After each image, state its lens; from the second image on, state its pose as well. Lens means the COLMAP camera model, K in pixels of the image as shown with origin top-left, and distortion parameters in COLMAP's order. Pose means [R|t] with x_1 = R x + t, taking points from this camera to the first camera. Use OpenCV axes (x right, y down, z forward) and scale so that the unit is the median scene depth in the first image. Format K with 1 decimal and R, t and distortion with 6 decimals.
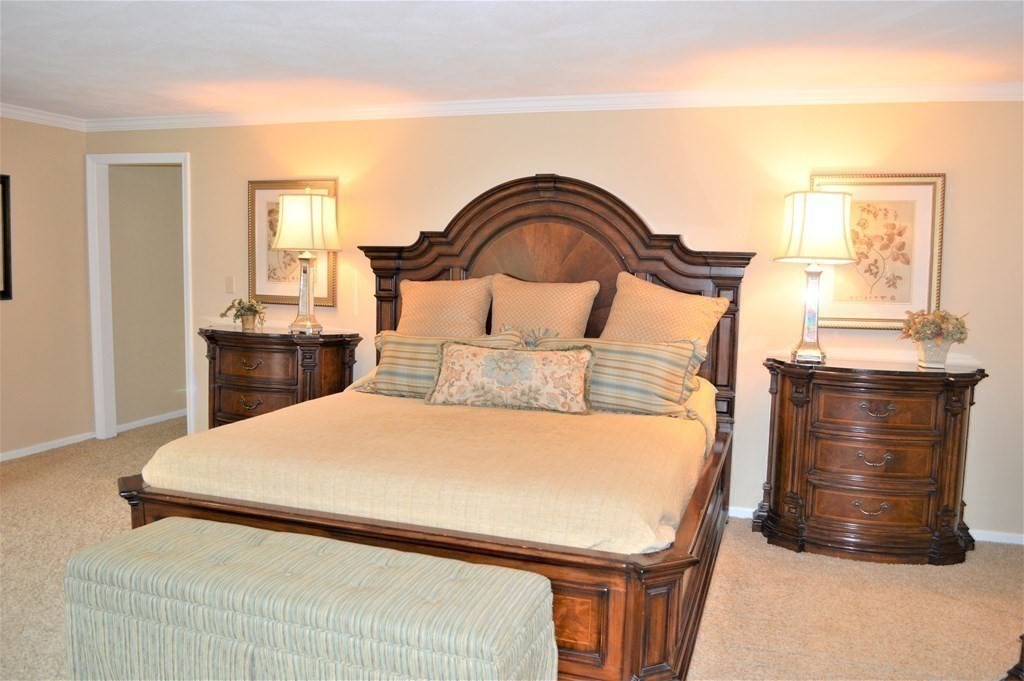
lens RADIAL K [[823.1, 0, 512.0], [0, 823.1, 340.5], [0, 0, 1]] dist [-0.078653, 0.010223]
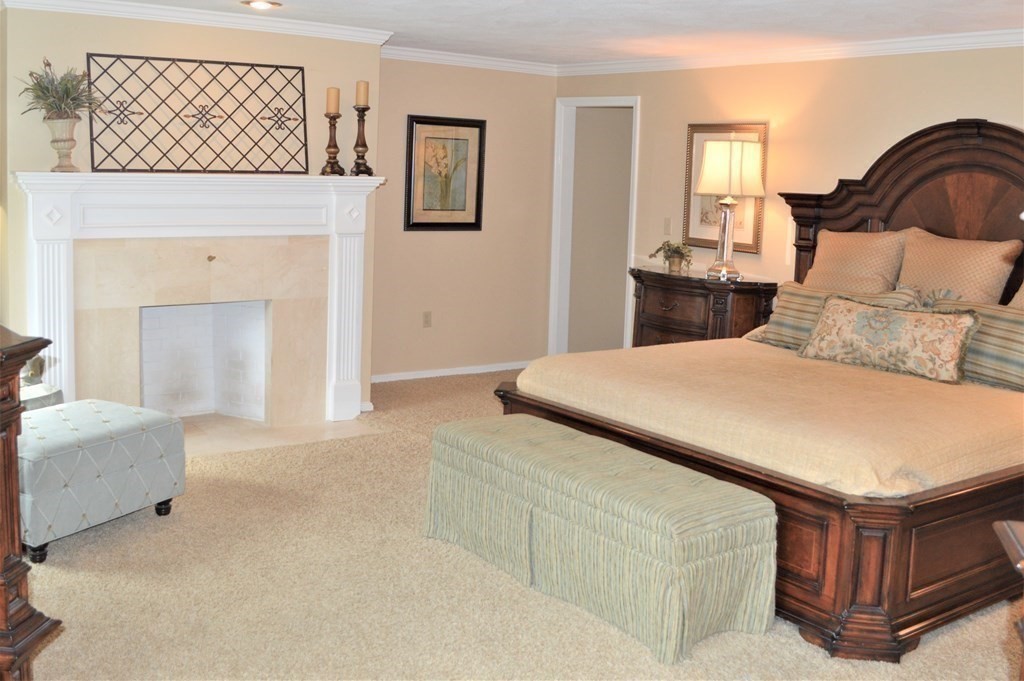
lens RADIAL K [[1061.3, 0, 512.9], [0, 1061.3, 256.2], [0, 0, 1]] dist [-0.075616, 0.005781]
pose [[0.818883, 0.055392, -0.571281, 0.289041], [-0.076973, 0.996939, -0.013670, 0.001084], [0.568775, 0.055168, 0.820641, -0.210931]]
